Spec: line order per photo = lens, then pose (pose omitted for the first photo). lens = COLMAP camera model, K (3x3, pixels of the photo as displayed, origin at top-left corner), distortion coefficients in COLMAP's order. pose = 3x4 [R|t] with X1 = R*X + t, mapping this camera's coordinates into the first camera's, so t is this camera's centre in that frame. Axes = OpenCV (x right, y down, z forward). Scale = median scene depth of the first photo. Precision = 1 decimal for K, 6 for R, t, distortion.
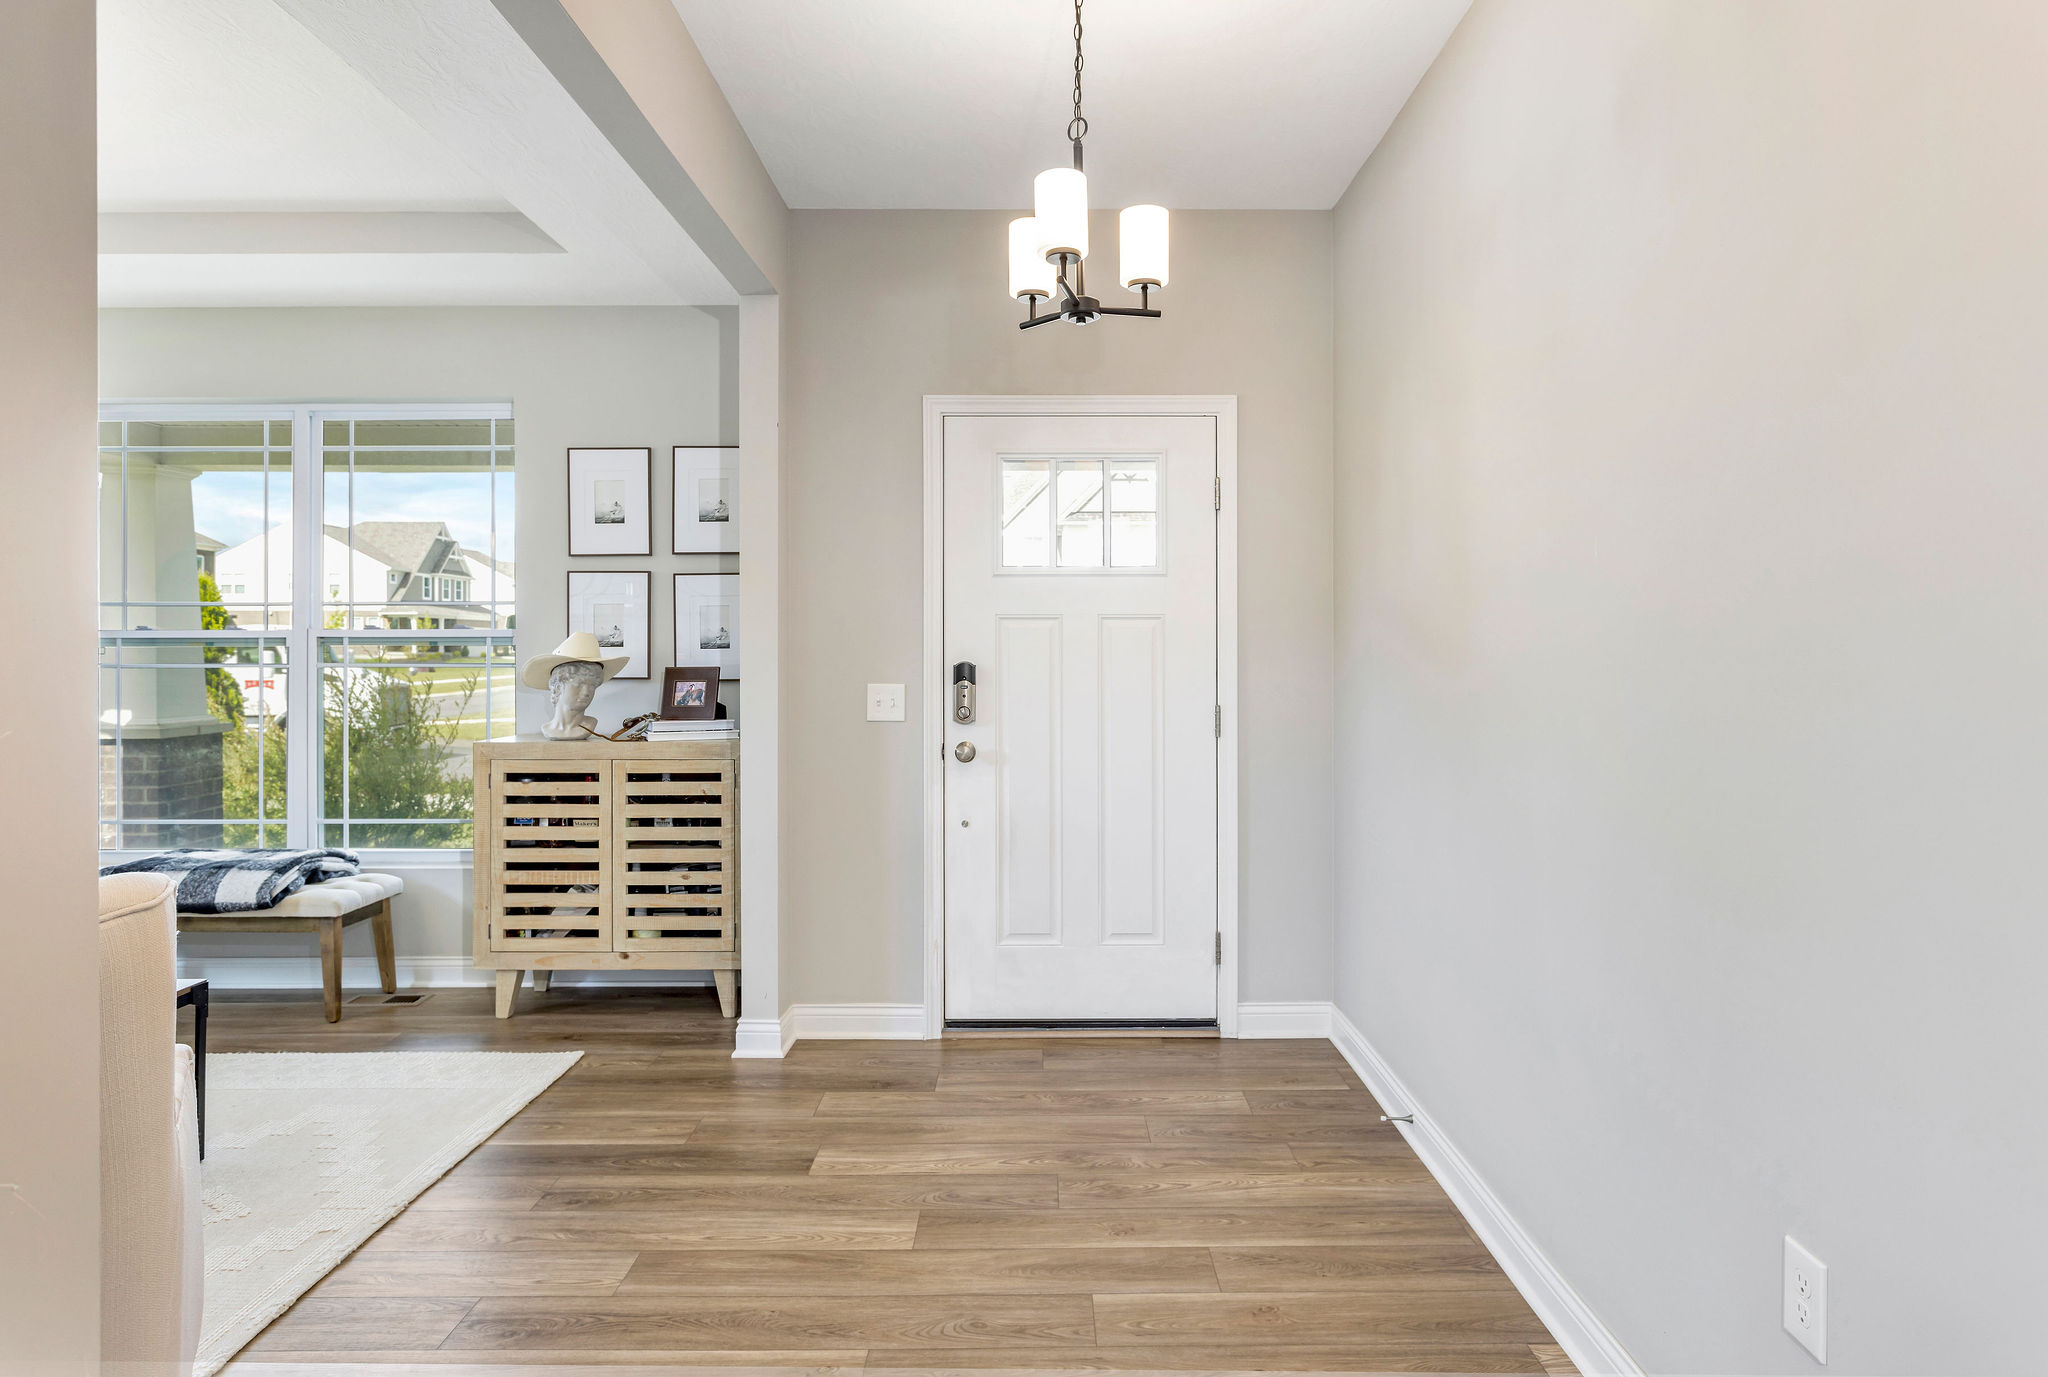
lens RADIAL K [[1183.1, 0, 1066.4], [0, 1183.1, 643.8], [0, 0, 1]] dist [-0.007917, 0.003709]
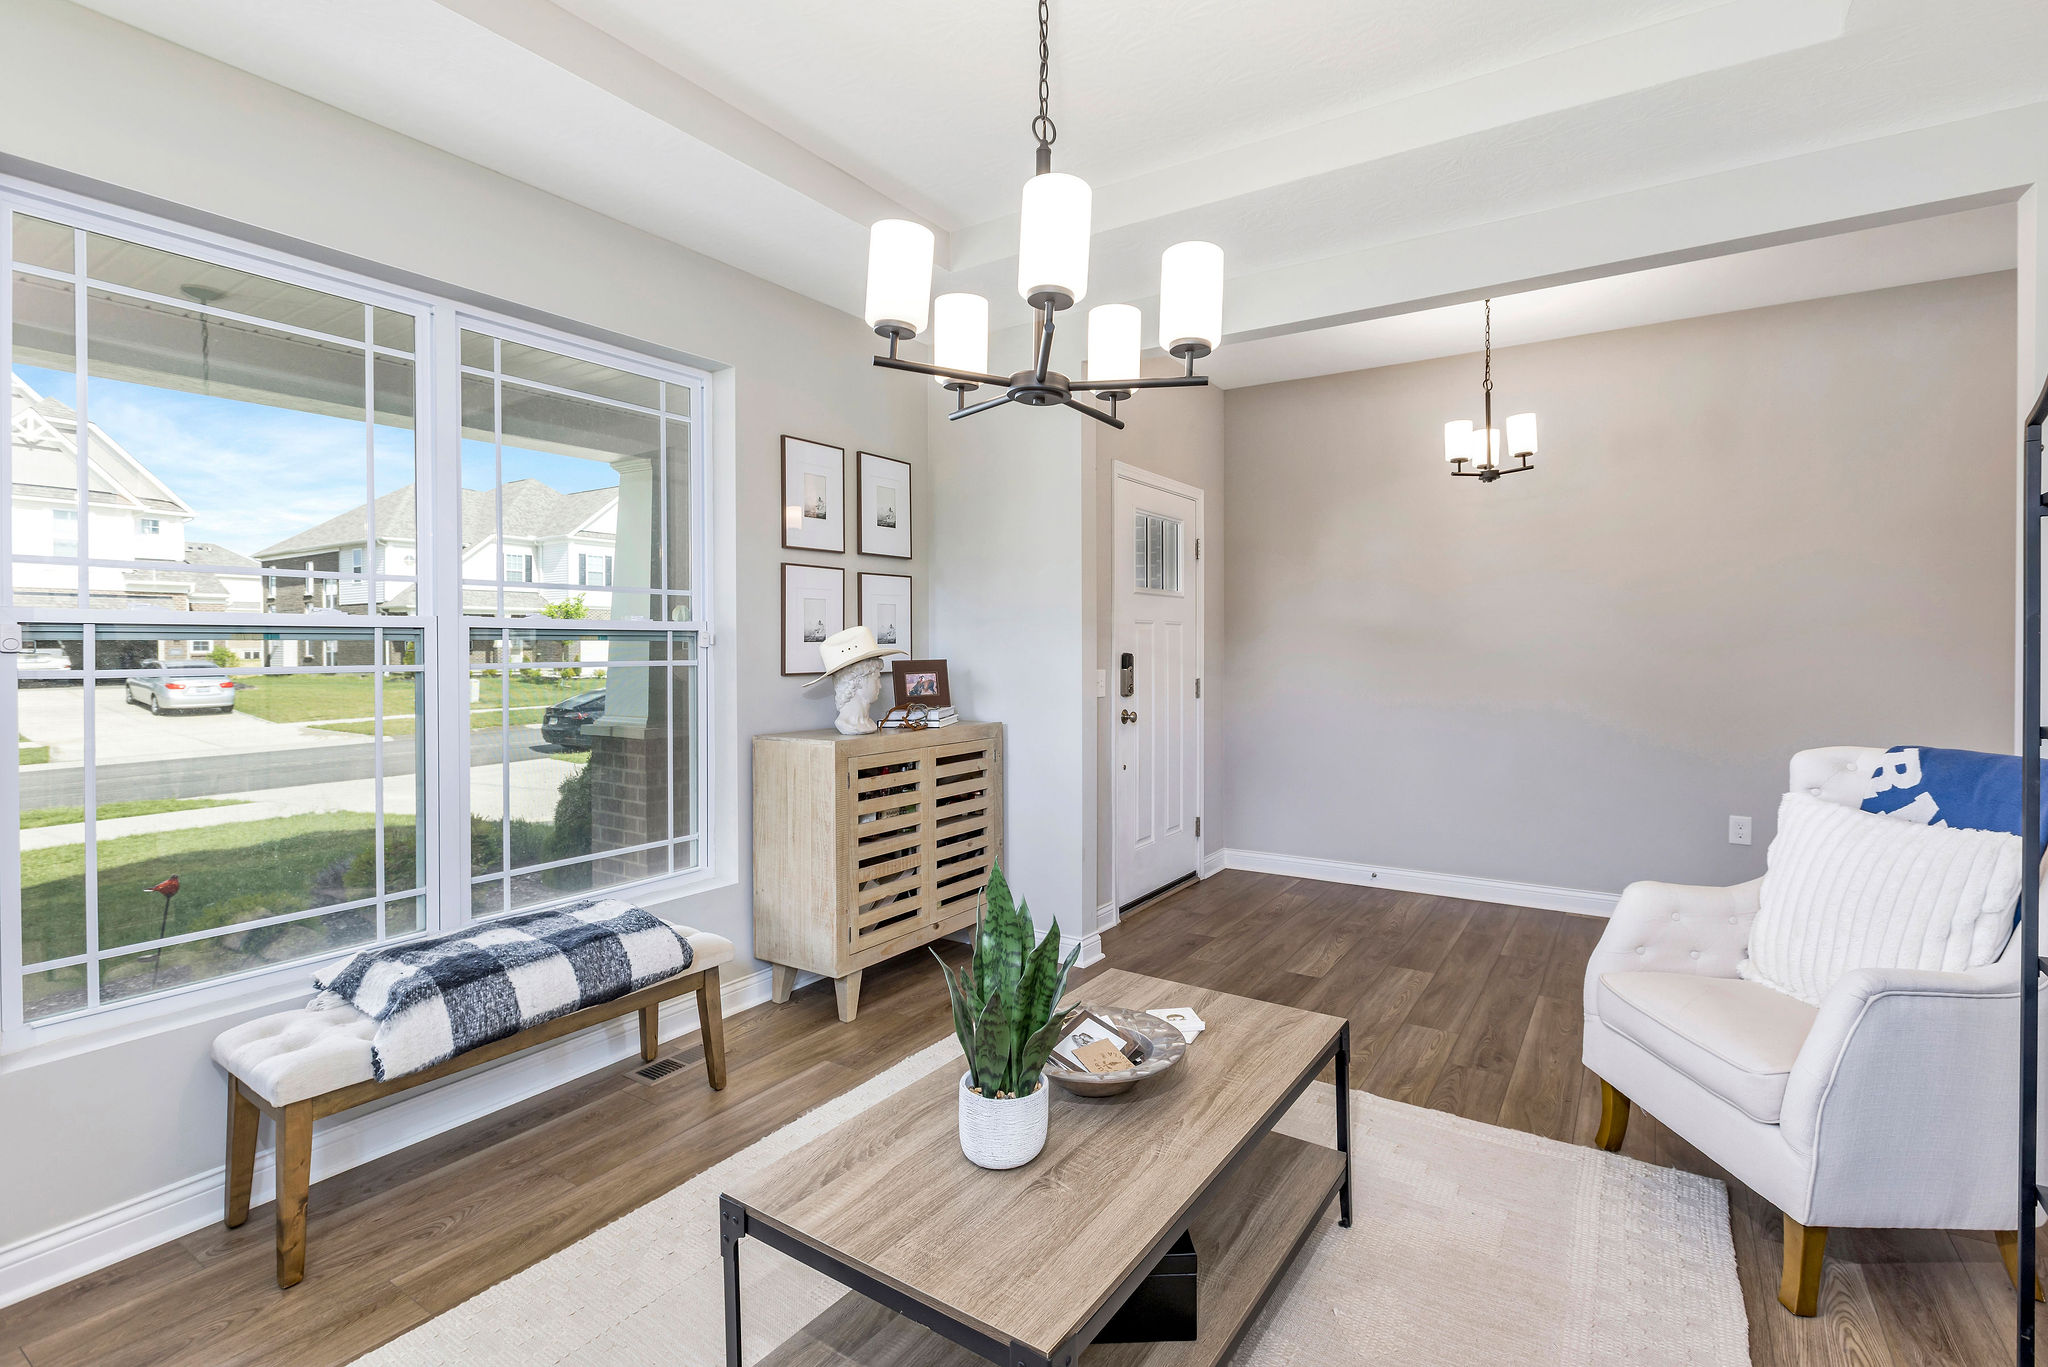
lens RADIAL K [[955.2, 0, 1039.4], [0, 955.2, 646.1], [0, 0, 1]] dist [-0.005054, 0.002641]
pose [[0.553394, -0.001788, 0.832918, -1.042444], [-0.000545, 0.999997, 0.002509, 0.004161], [-0.832920, -0.001842, 0.553391, 0.430993]]
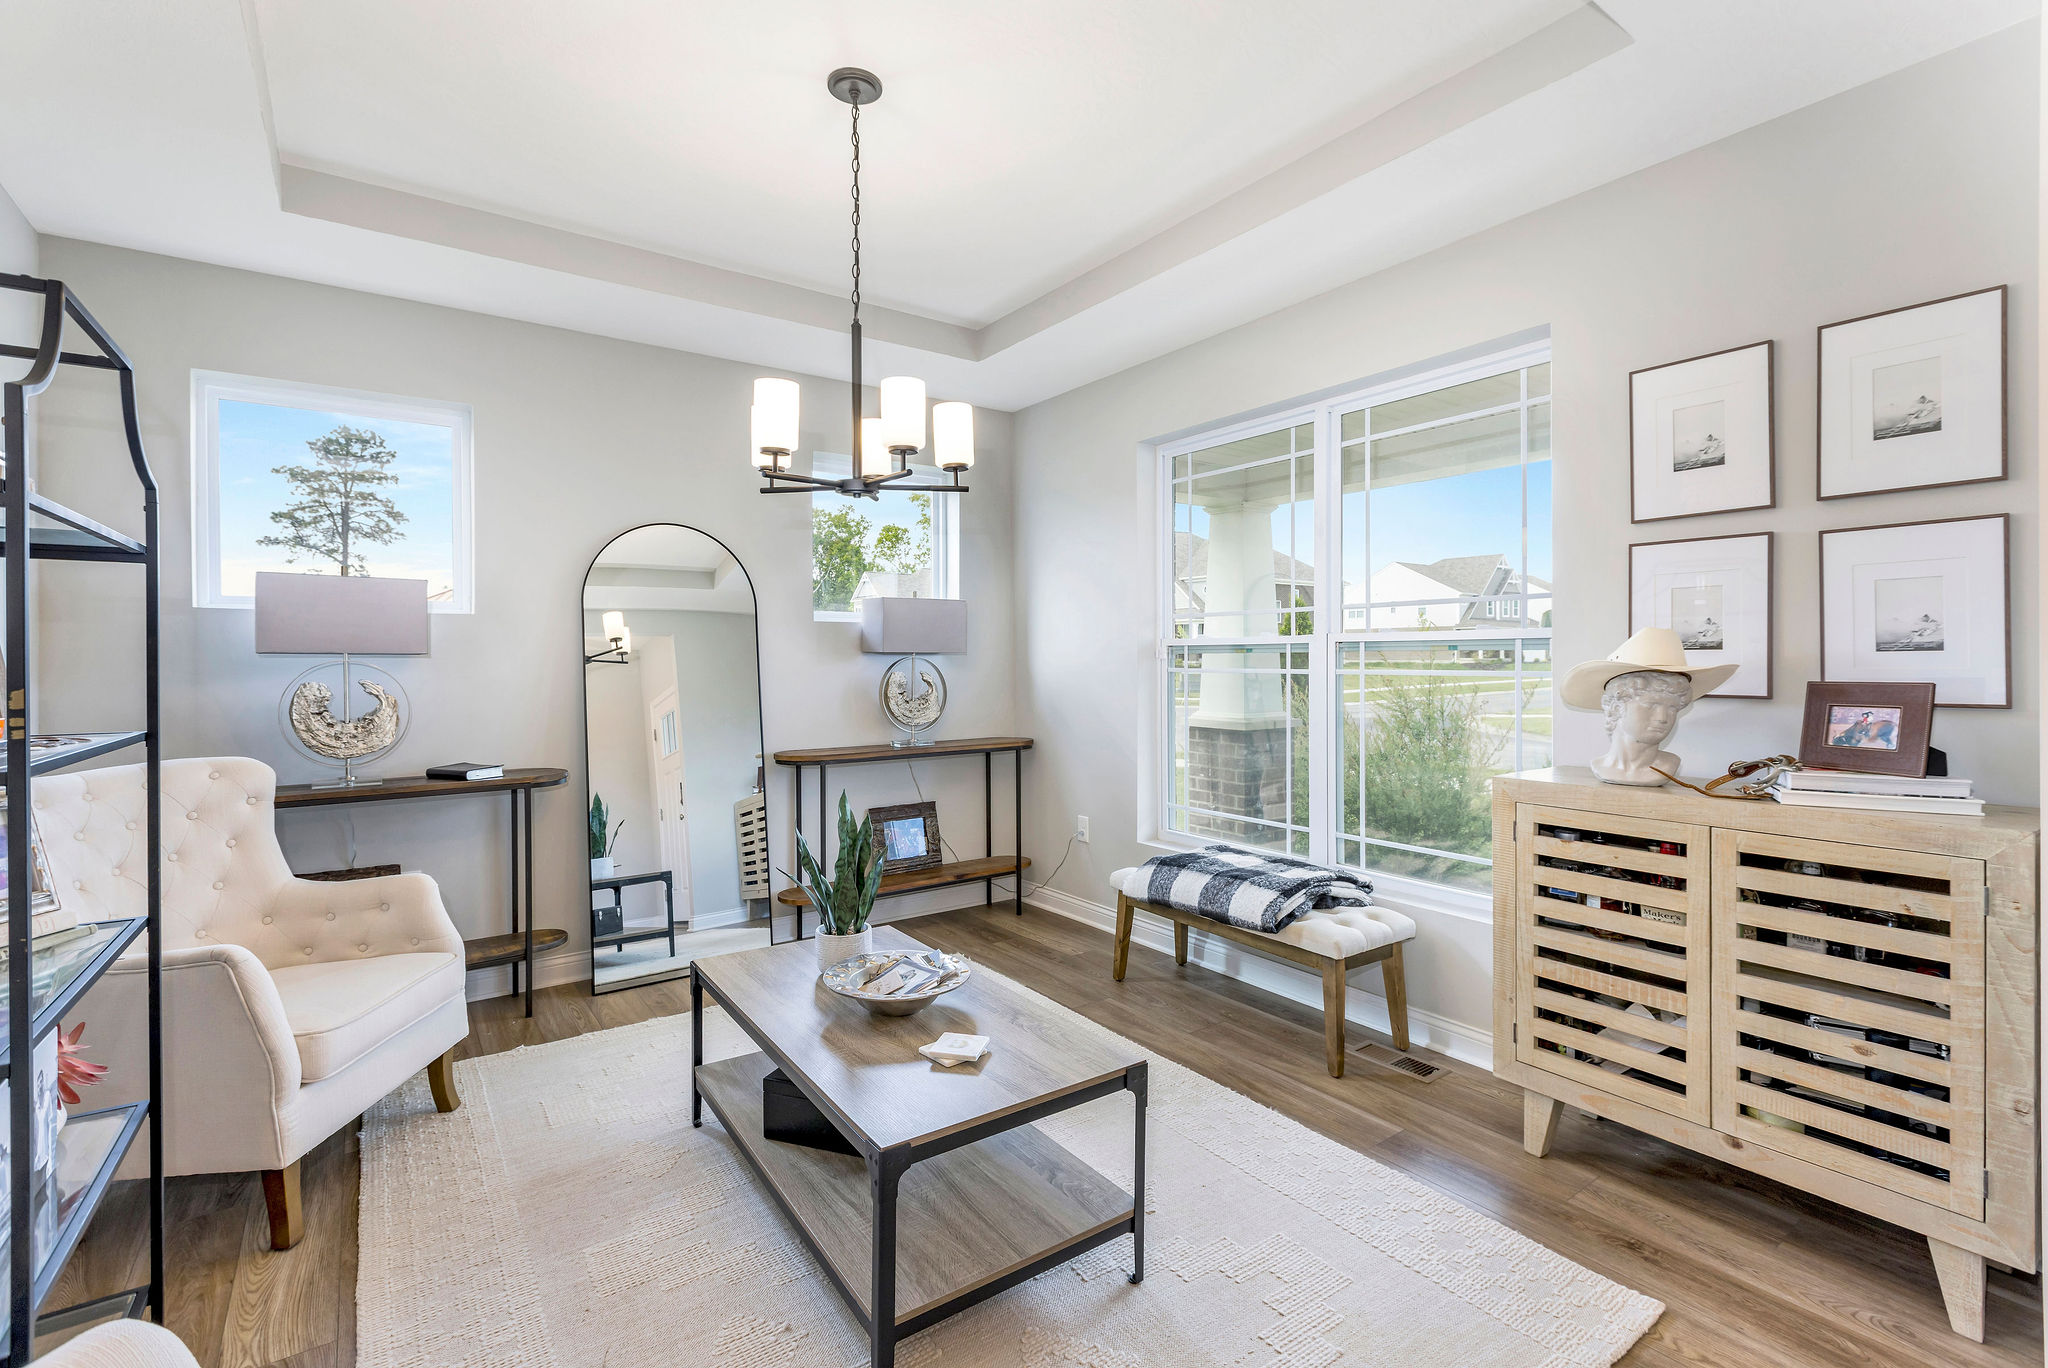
lens RADIAL K [[930.2, 0, 1016.6], [0, 930.2, 664.2], [0, 0, 1]] dist [0.001598, 0.000988]
pose [[0.567384, 0.005248, -0.823437, -0.182721], [0.005054, 0.999939, 0.009855, 0.004129], [0.823438, -0.009753, 0.567323, 0.406486]]
